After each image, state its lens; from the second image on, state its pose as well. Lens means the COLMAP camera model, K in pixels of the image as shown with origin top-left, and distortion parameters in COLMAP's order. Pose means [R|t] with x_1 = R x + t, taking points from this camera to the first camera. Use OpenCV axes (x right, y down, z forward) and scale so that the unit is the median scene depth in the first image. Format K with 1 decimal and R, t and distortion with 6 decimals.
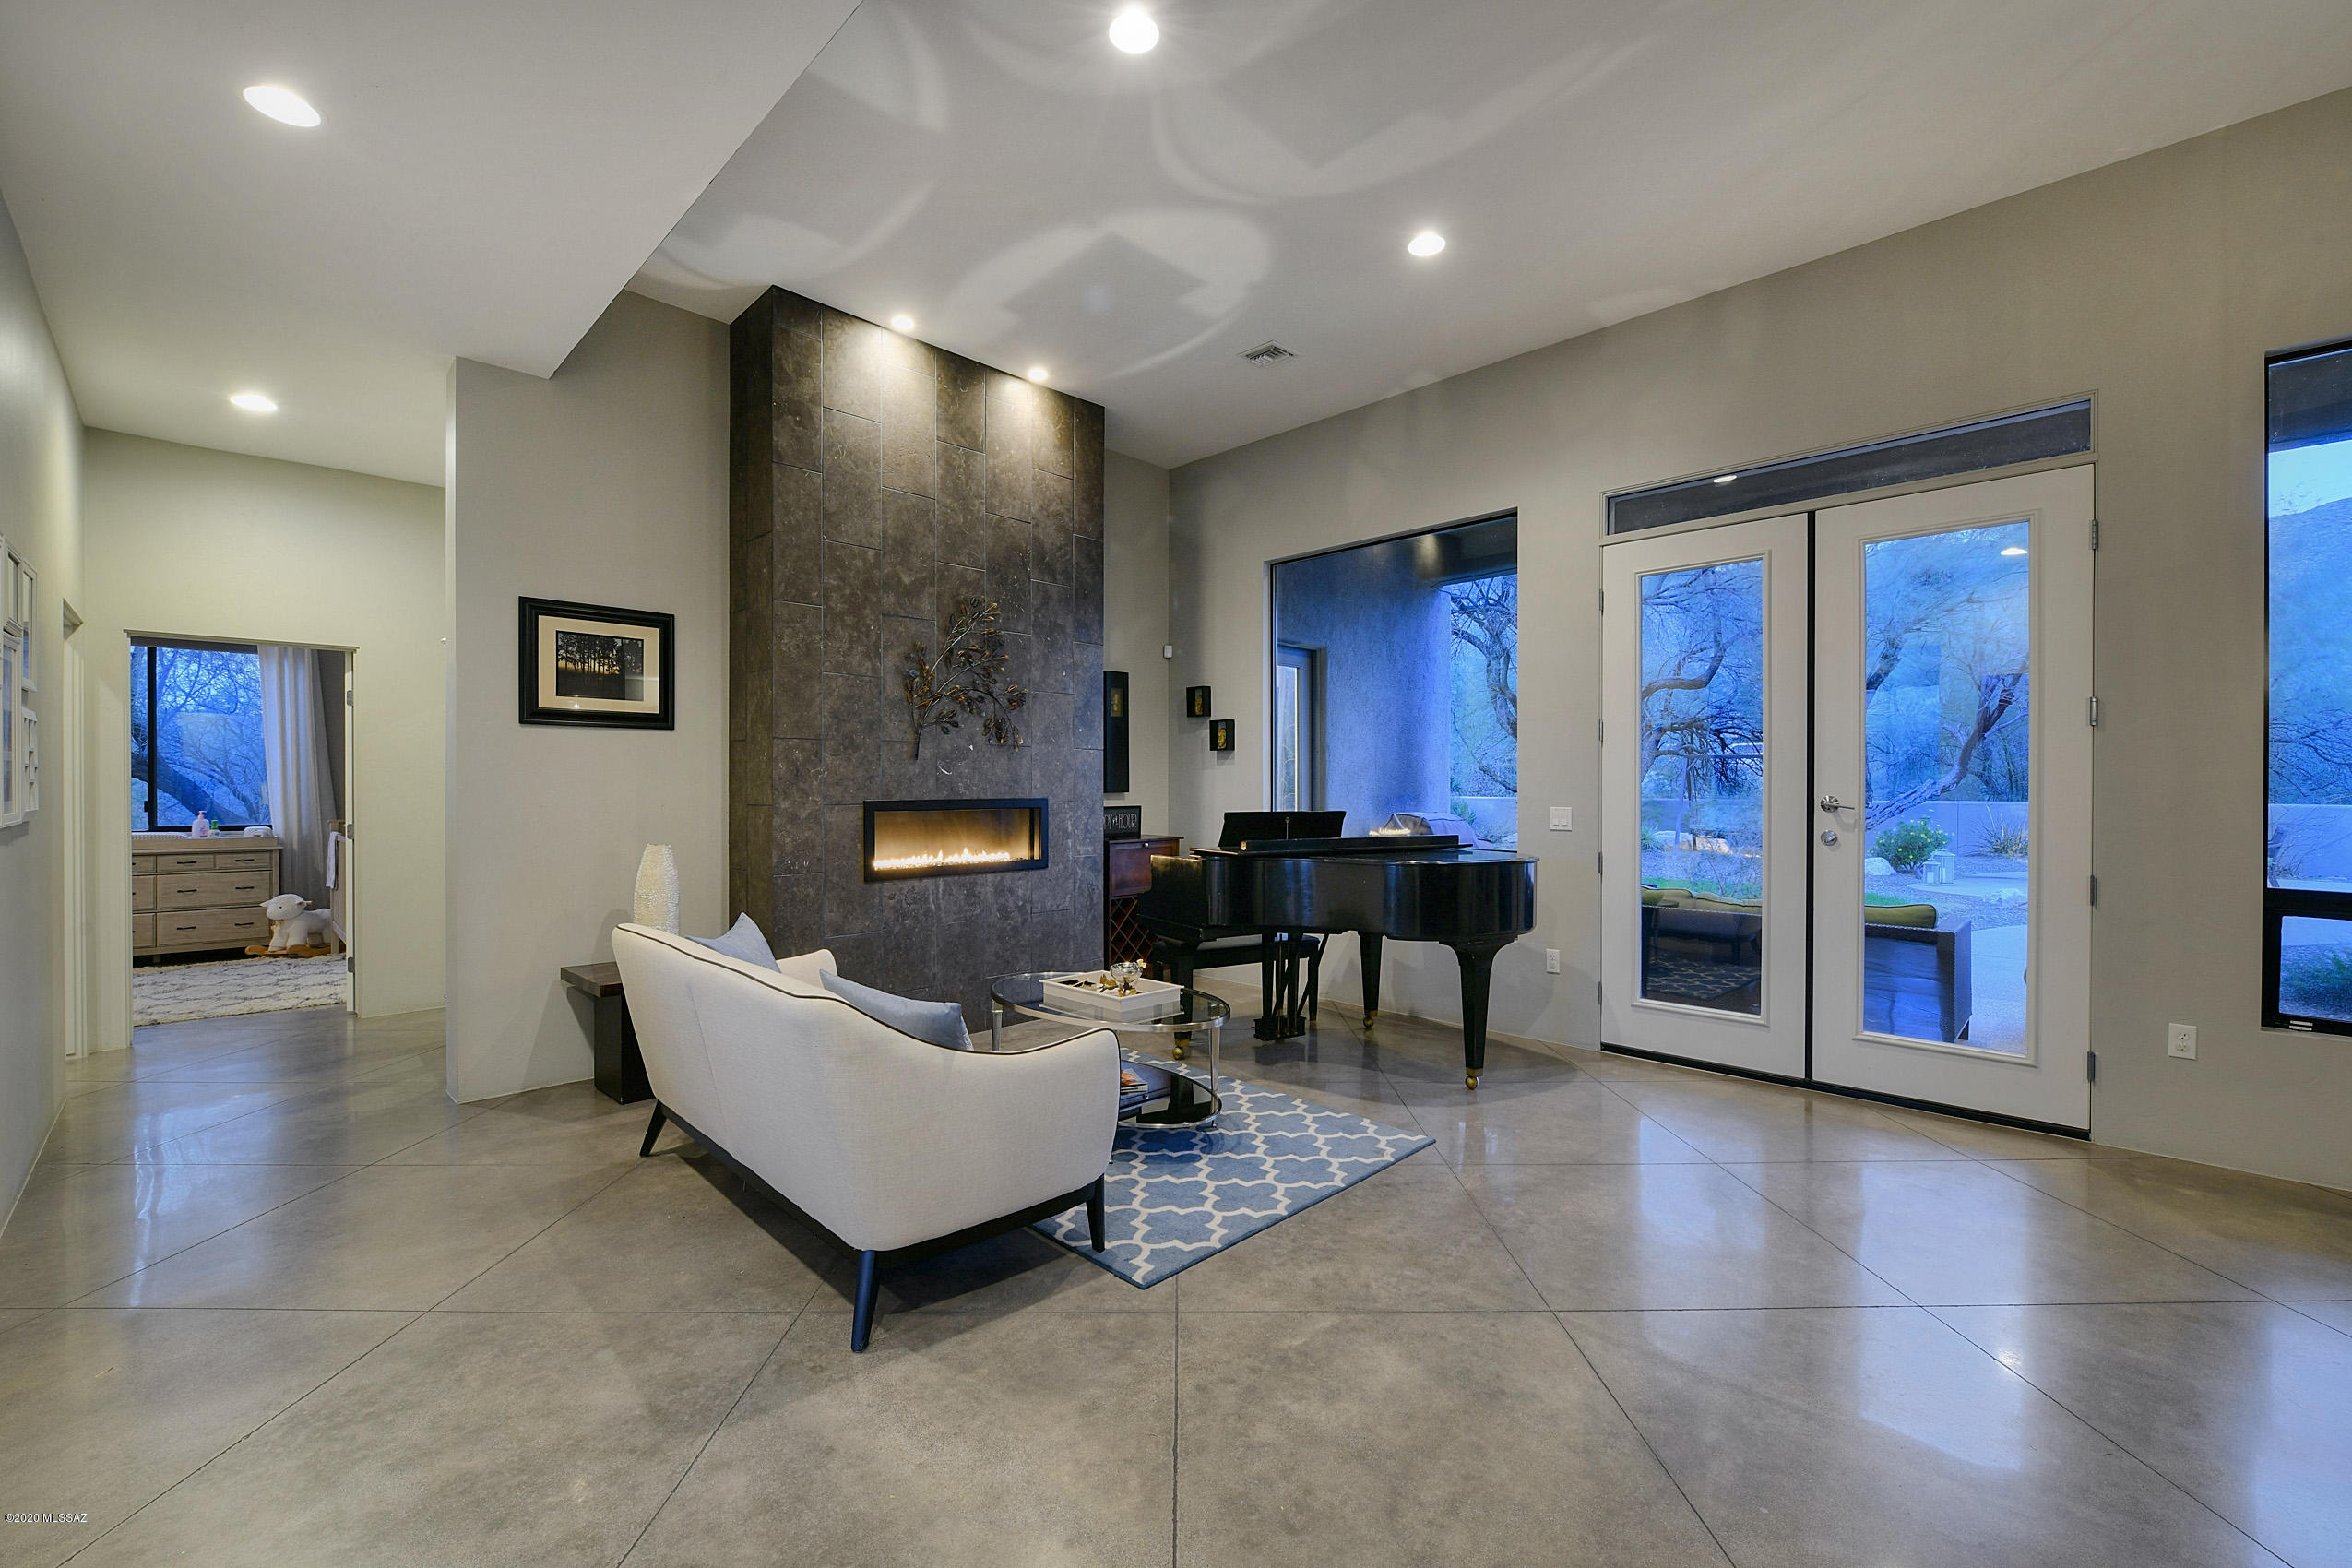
lens RADIAL K [[952.0, 0, 1179.8], [0, 952.0, 793.4], [0, 0, 1]] dist [-0.013267, -0.000055]
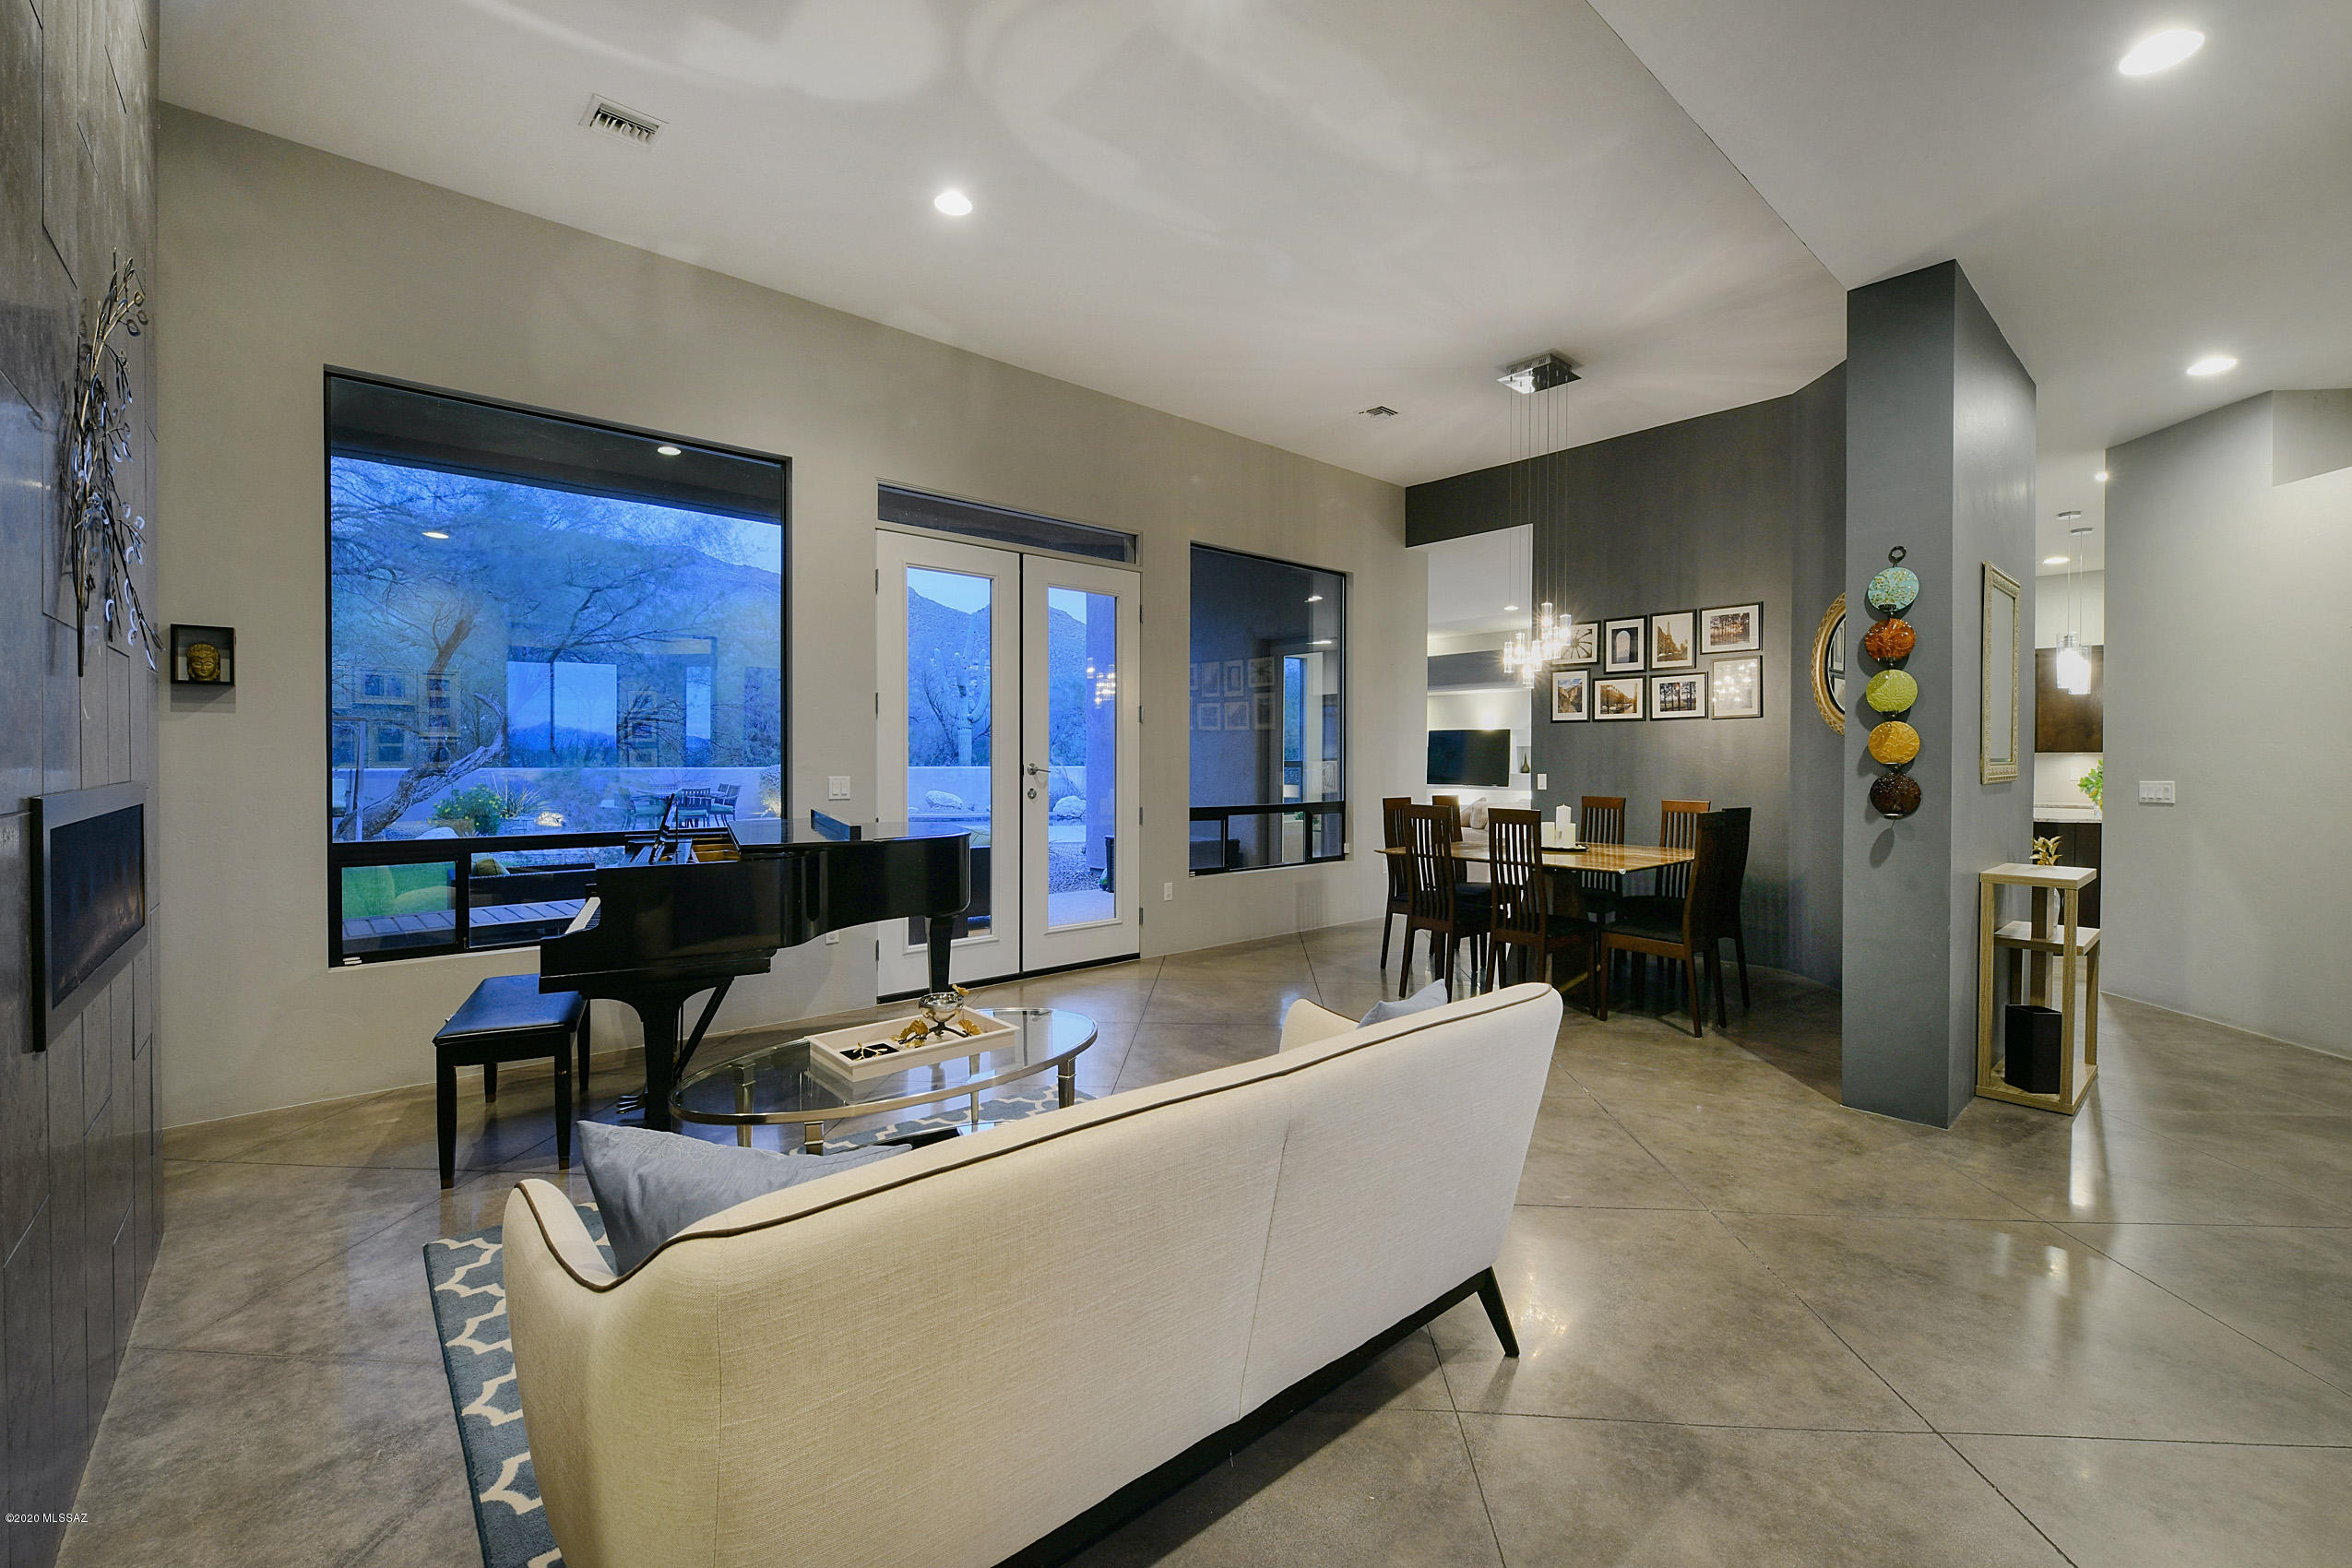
lens RADIAL K [[968.3, 0, 1182.8], [0, 968.3, 769.0], [0, 0, 1]] dist [-0.010975, 0.000071]
pose [[0.068191, -0.012621, 0.997592, -0.709246], [0.002754, 0.999919, 0.012462, -0.005632], [-0.997669, 0.001897, 0.068220, 0.680123]]
